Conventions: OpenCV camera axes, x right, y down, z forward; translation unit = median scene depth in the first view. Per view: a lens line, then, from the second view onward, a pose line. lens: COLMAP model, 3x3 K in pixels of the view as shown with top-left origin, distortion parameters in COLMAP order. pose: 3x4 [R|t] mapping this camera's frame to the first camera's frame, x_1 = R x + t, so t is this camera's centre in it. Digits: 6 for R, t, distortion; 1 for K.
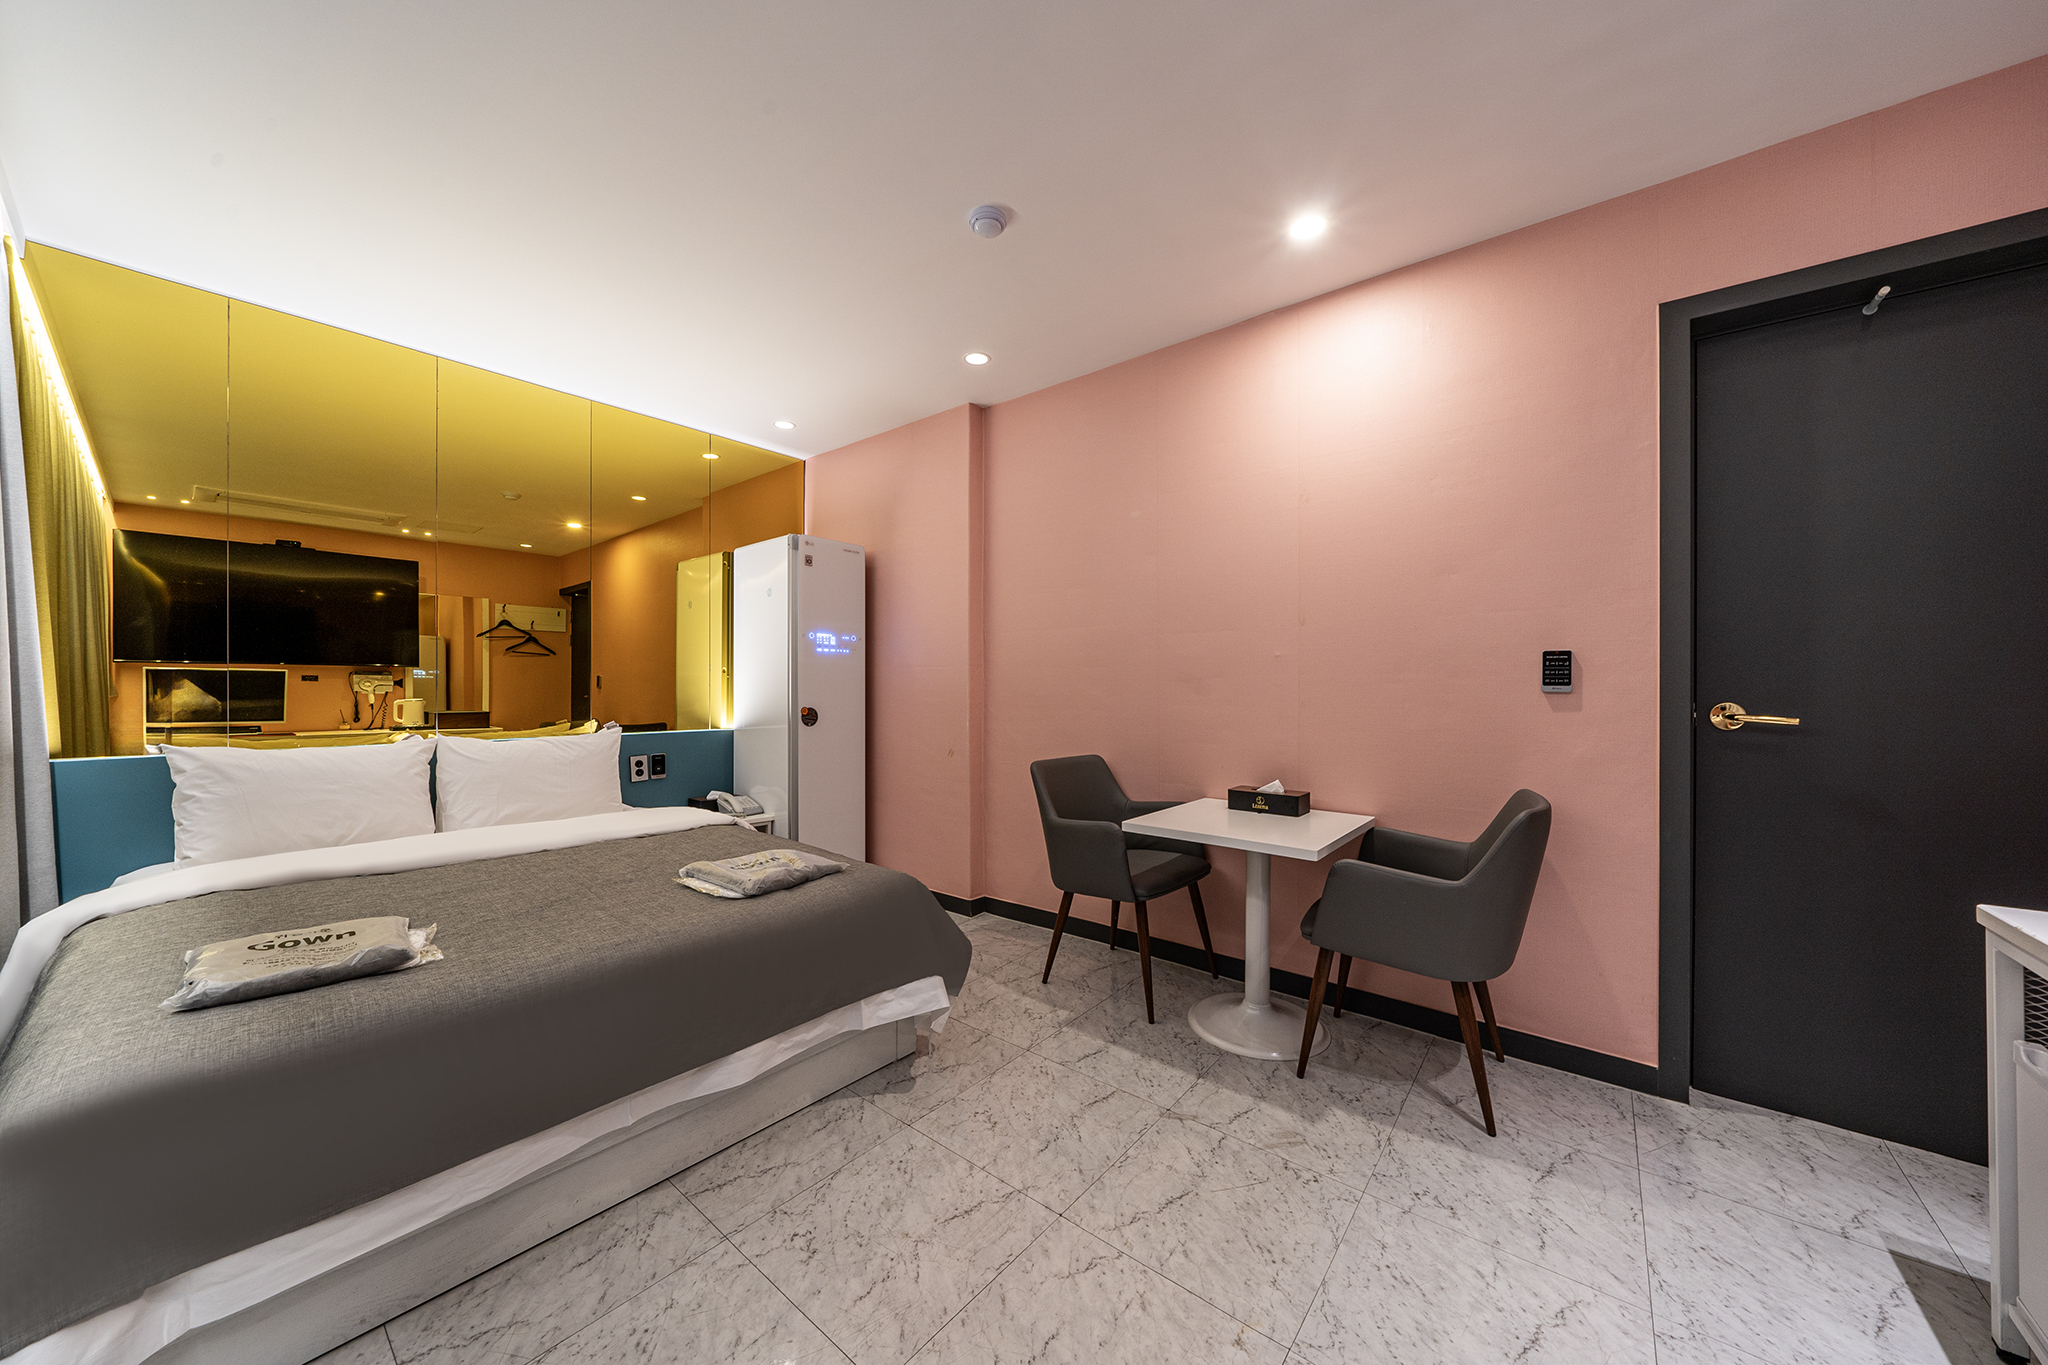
lens RADIAL K [[700.3, 0, 1034.8], [0, 700.3, 686.4], [0, 0, 1]] dist [-0.005834, -0.000019]
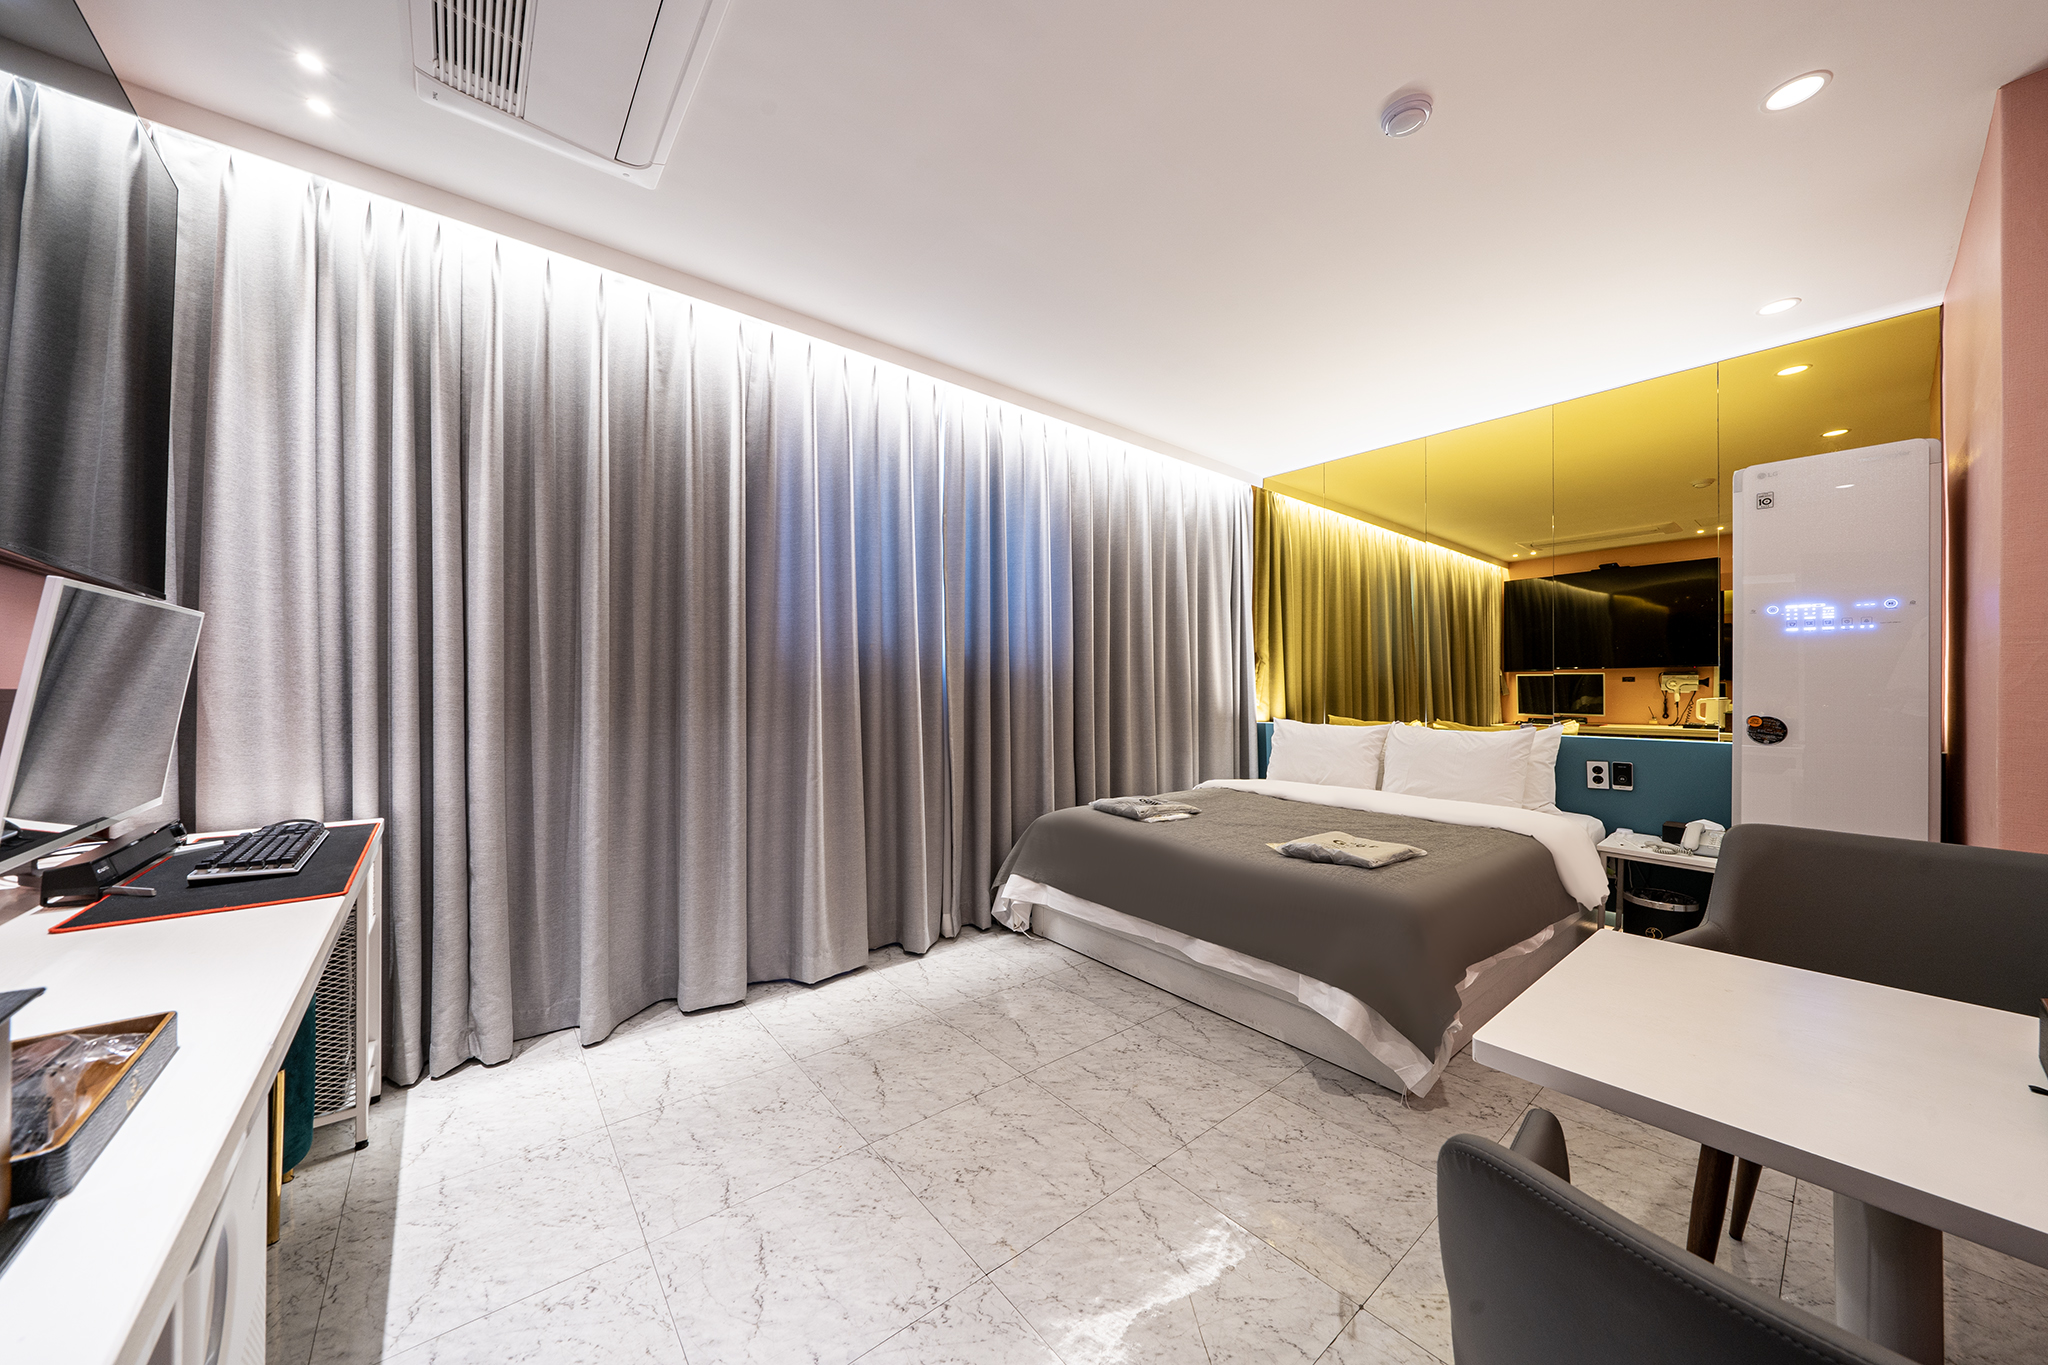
lens RADIAL K [[694.6, 0, 1027.3], [0, 694.6, 688.2], [0, 0, 1]] dist [0.003477, 0.000006]
pose [[-0.201350, -0.000807, -0.979519, 0.491228], [0.005429, 0.999983, -0.001939, -0.000141], [0.979504, -0.005709, -0.201342, 0.435572]]
